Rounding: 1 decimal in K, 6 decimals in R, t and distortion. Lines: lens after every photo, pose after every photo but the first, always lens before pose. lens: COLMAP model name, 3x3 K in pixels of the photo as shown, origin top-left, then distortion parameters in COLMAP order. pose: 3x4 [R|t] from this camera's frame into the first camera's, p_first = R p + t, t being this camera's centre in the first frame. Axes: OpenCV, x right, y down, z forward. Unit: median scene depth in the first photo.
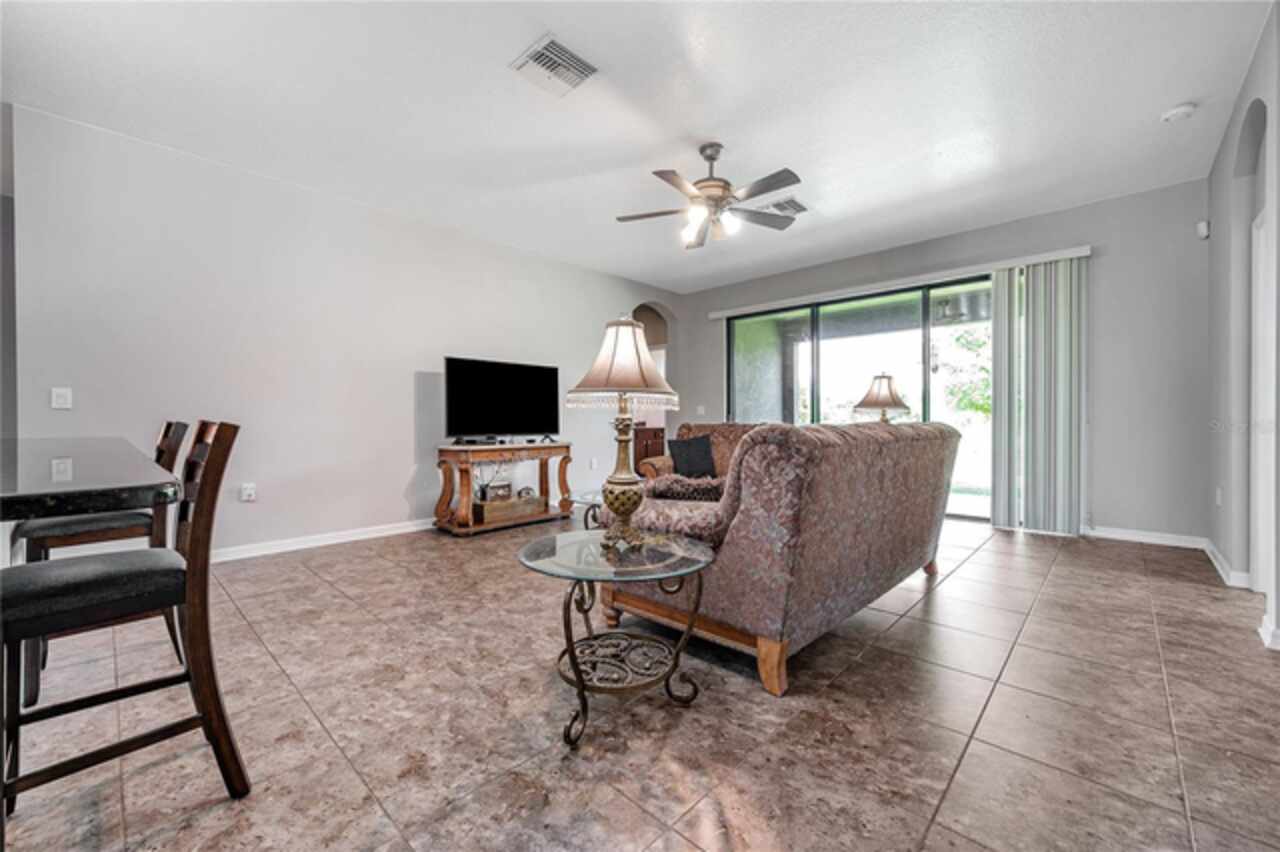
lens RADIAL K [[512.0, 0, 636.9], [0, 512.0, 424.7], [0, 0, 1]] dist [-0.001308, 0.000448]
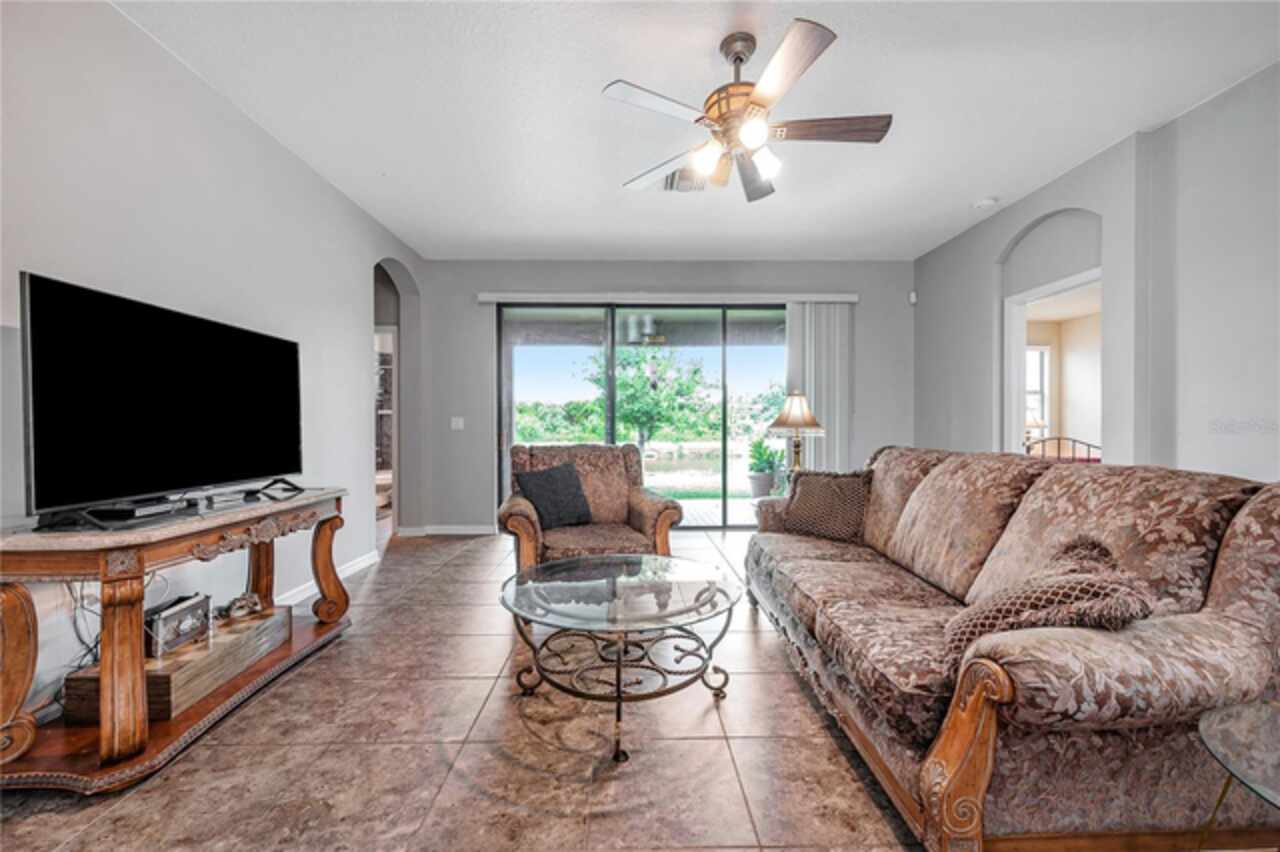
lens RADIAL K [[512.0, 0, 639.9], [0, 512.0, 425.3], [0, 0, 1]] dist [-0.001308, 0.000448]
pose [[0.697657, 0.000986, 0.716431, -0.295278], [0.007517, 0.999934, -0.008696, -0.024237], [-0.716393, 0.011452, 0.697603, 0.425243]]
